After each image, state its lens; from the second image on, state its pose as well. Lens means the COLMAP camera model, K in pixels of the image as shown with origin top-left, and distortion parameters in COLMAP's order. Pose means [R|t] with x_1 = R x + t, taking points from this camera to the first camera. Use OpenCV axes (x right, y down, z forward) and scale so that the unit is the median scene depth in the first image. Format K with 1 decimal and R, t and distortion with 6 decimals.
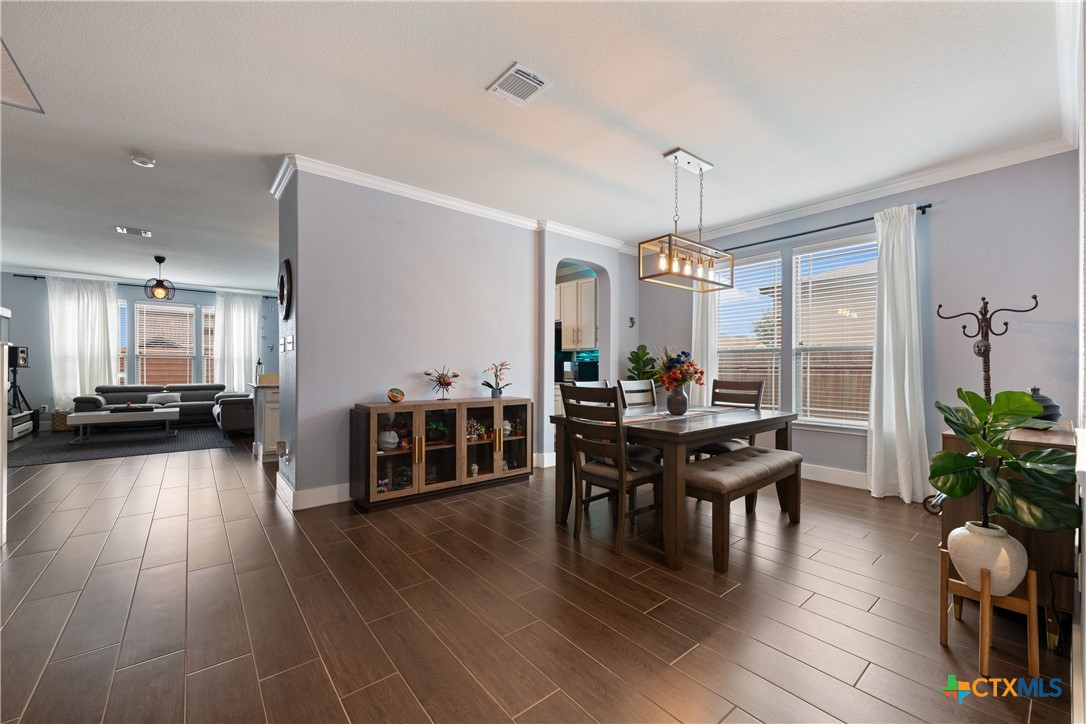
lens RADIAL K [[433.7, 0, 546.5], [0, 433.7, 367.6], [0, 0, 1]] dist [-0.000789, -0.000432]
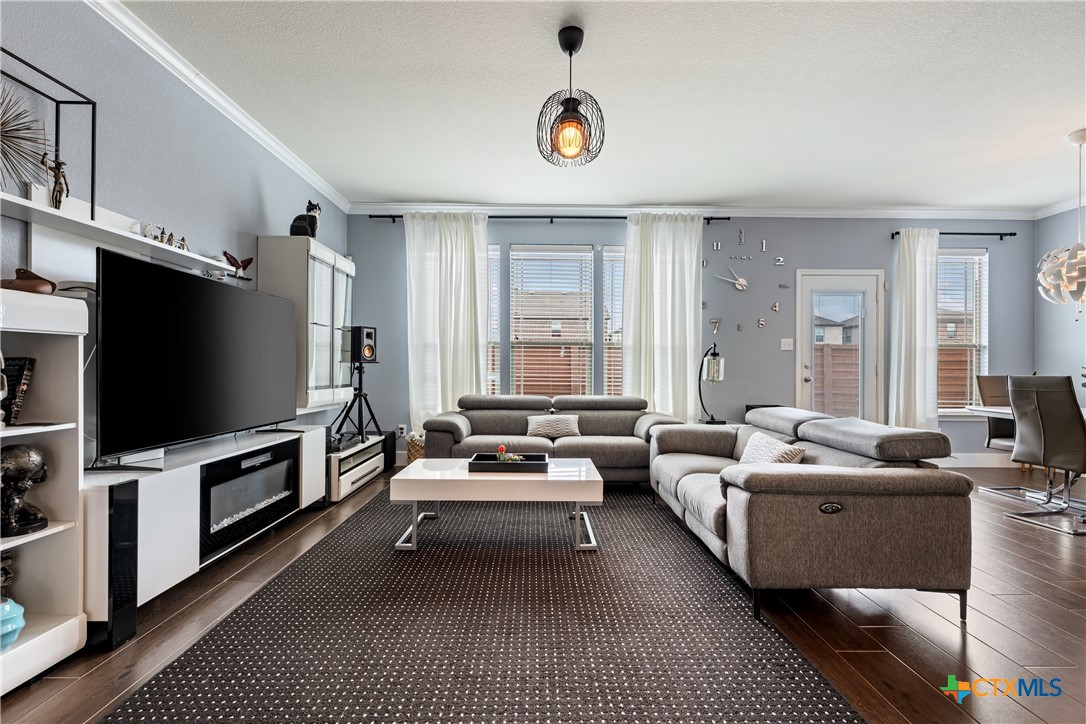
lens RADIAL K [[470.6, 0, 543.9], [0, 470.6, 367.5], [0, 0, 1]] dist [0.002000, 0.000090]
pose [[0.780506, -0.002963, -0.625142, -0.571954], [-0.004341, 0.999939, -0.010159, 0.010456], [0.625134, 0.010643, 0.780445, 0.590661]]
